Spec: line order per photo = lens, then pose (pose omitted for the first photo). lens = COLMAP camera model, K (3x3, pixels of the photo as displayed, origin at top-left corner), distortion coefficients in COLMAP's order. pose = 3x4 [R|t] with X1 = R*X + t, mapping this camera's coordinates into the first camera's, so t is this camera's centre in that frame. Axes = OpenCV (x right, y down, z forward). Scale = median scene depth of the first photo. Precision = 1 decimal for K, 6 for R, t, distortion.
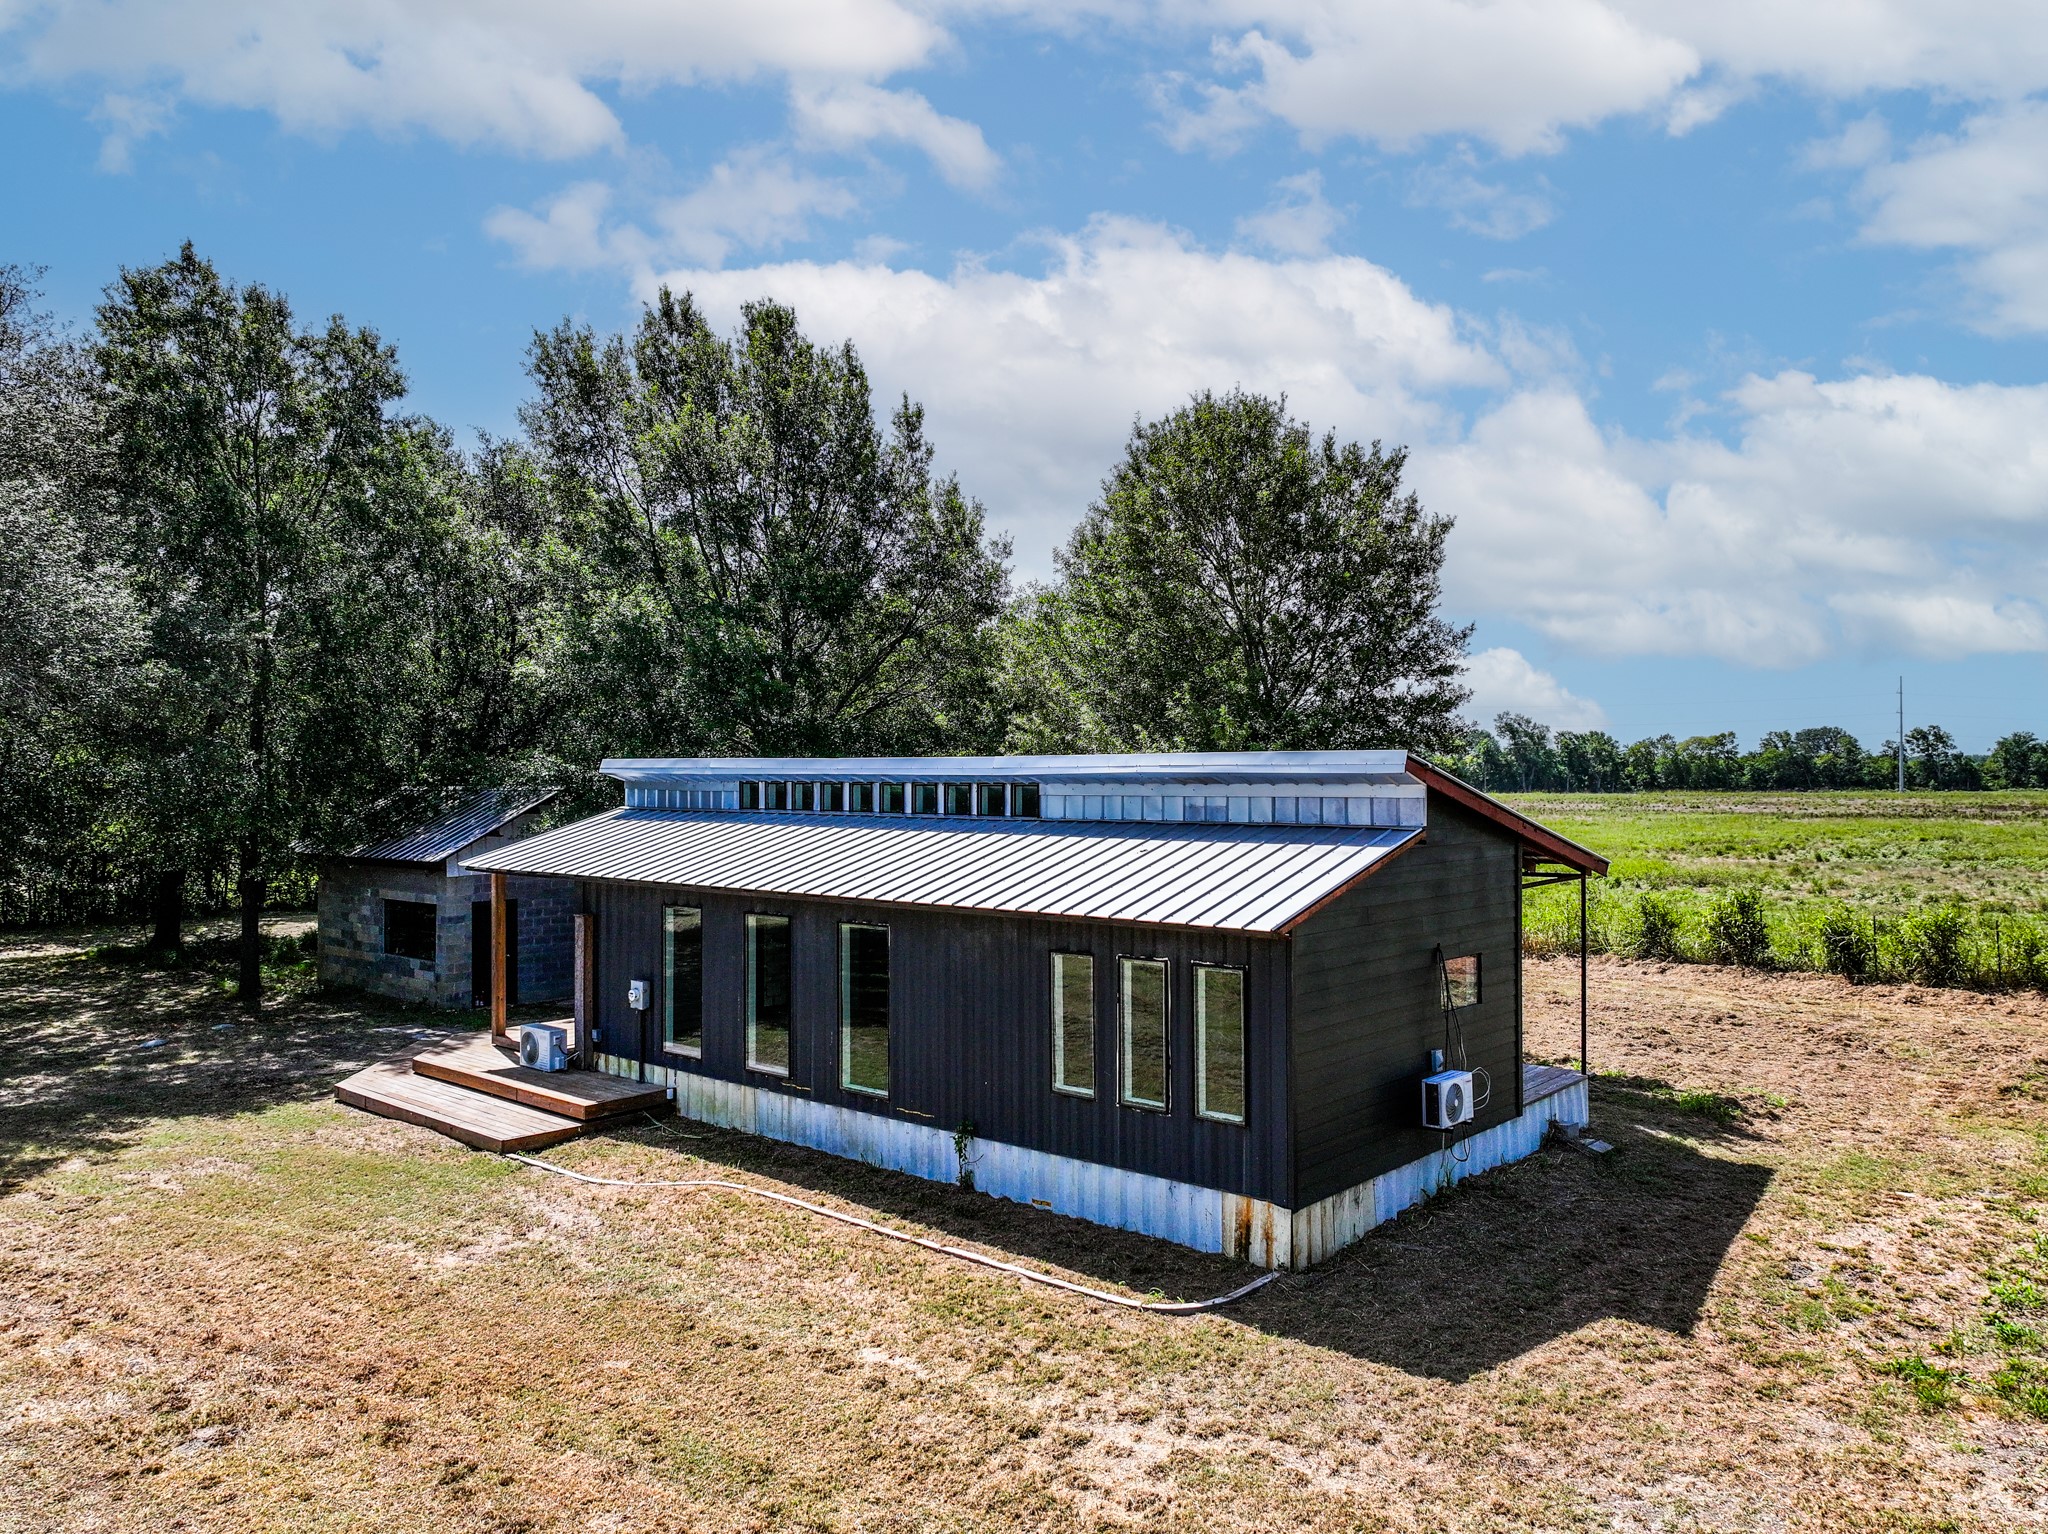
lens RADIAL K [[1408.7, 0, 1025.0], [0, 1408.7, 763.4], [0, 0, 1]] dist [0.007573, 0.000513]
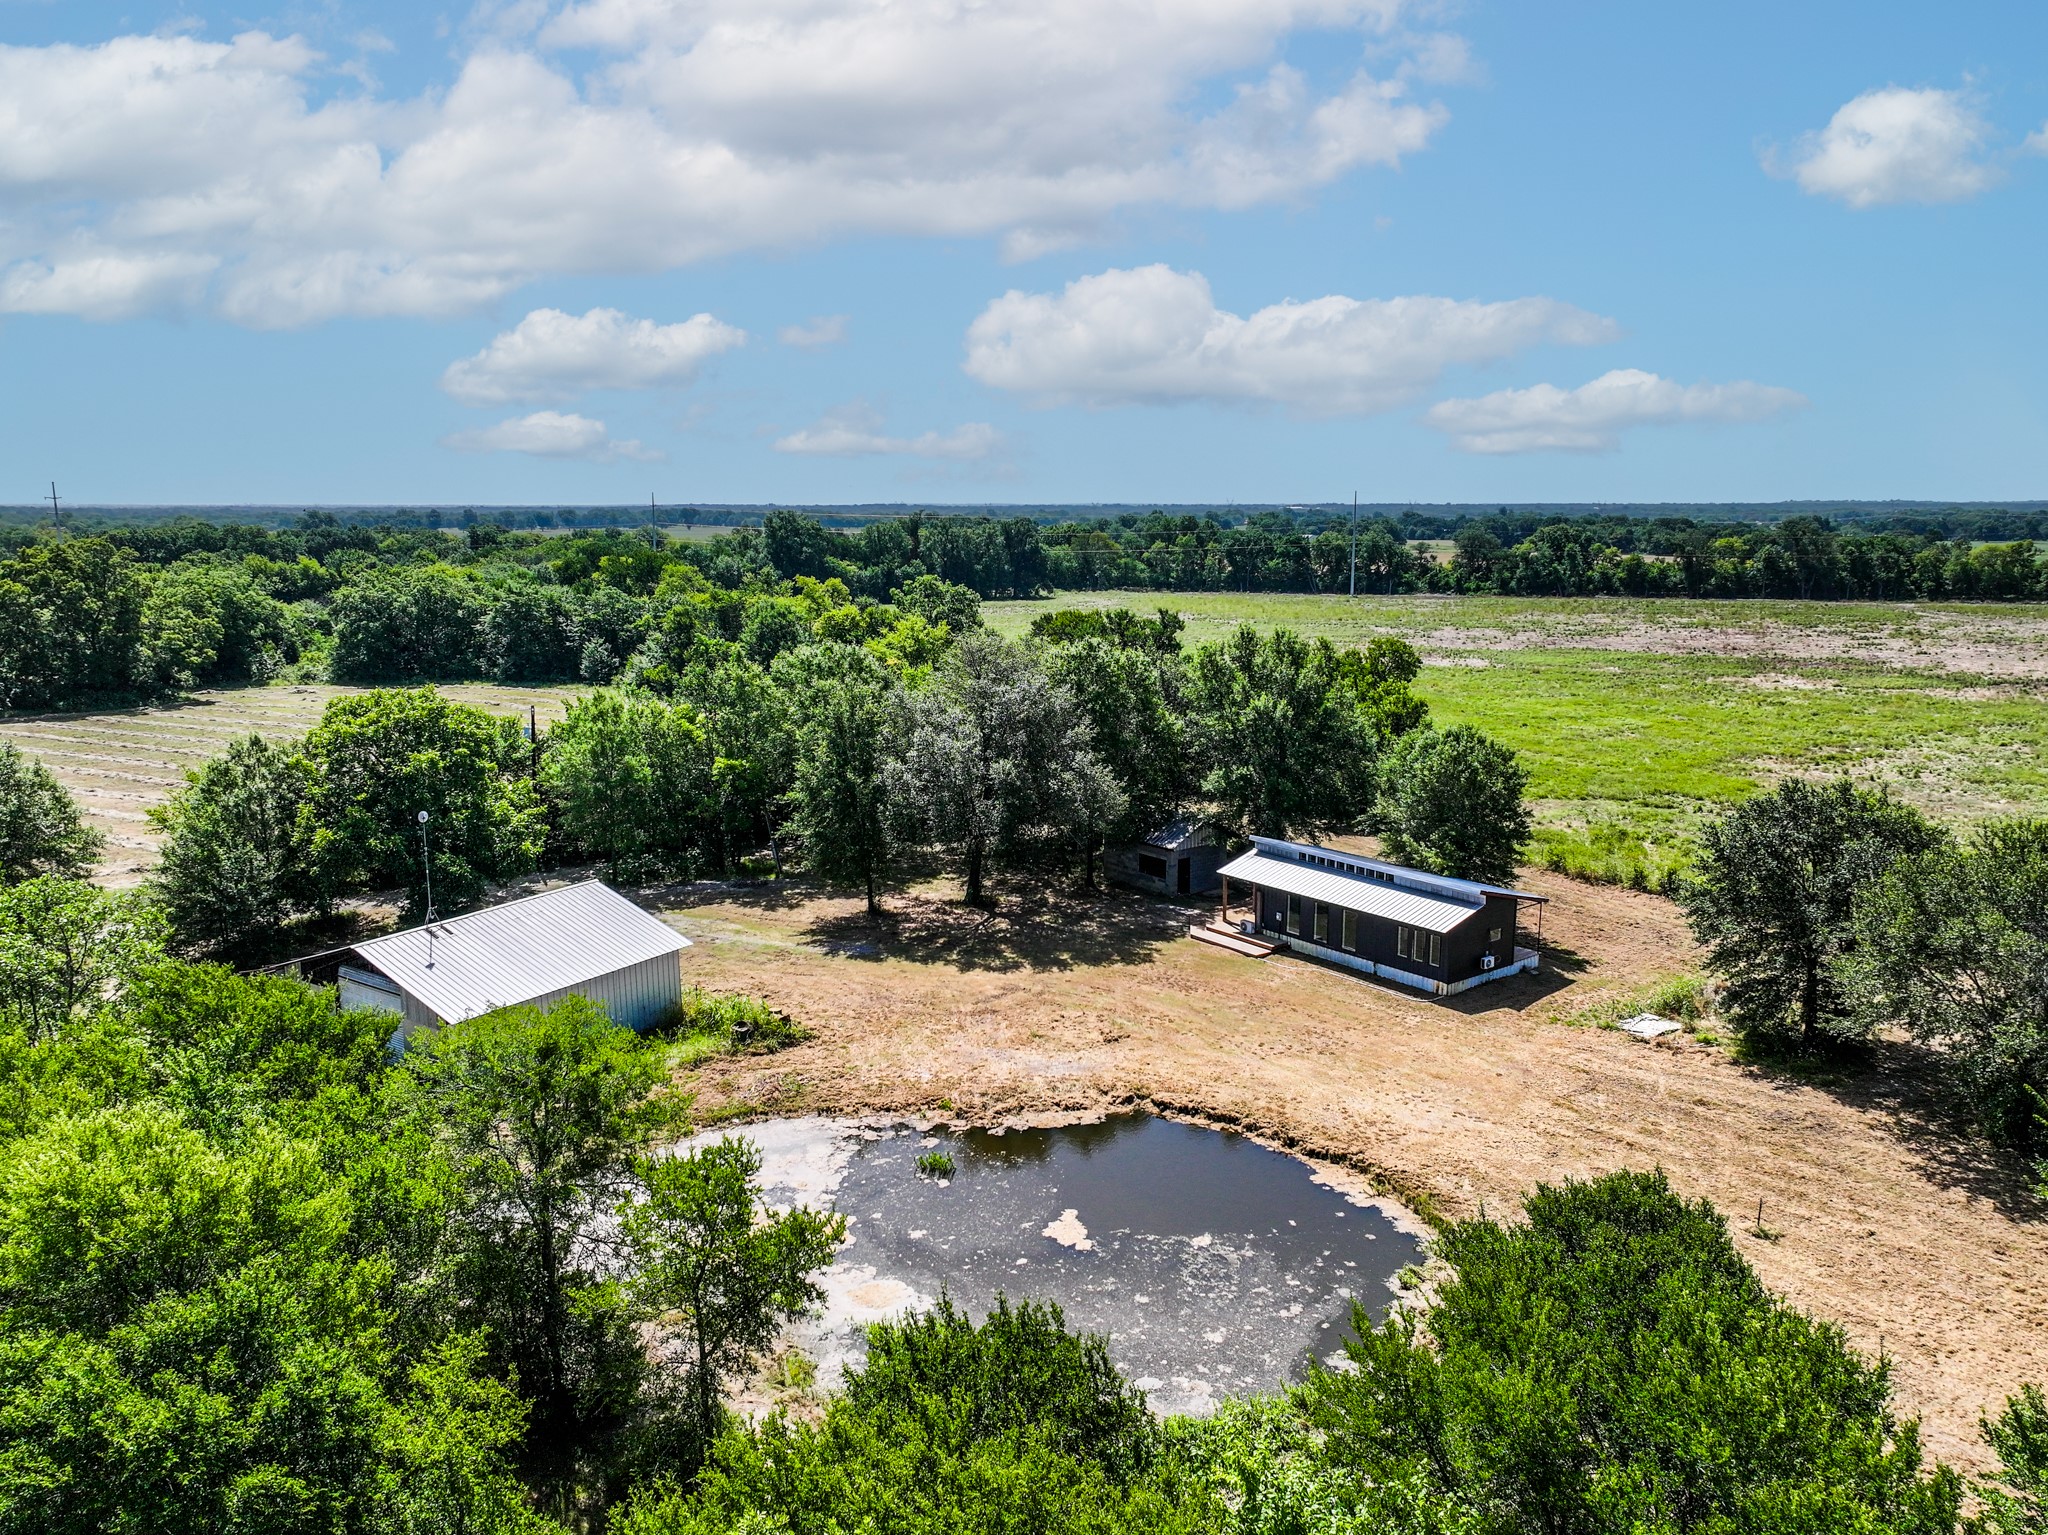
lens RADIAL K [[1408.7, 0, 1019.9], [0, 1408.7, 769.5], [0, 0, 1]] dist [0.007573, 0.000513]
pose [[0.980977, 0.032907, -0.191315, -0.272993], [0.003753, 0.982129, 0.188174, -1.025104], [0.194088, -0.185312, 0.963322, -2.952649]]
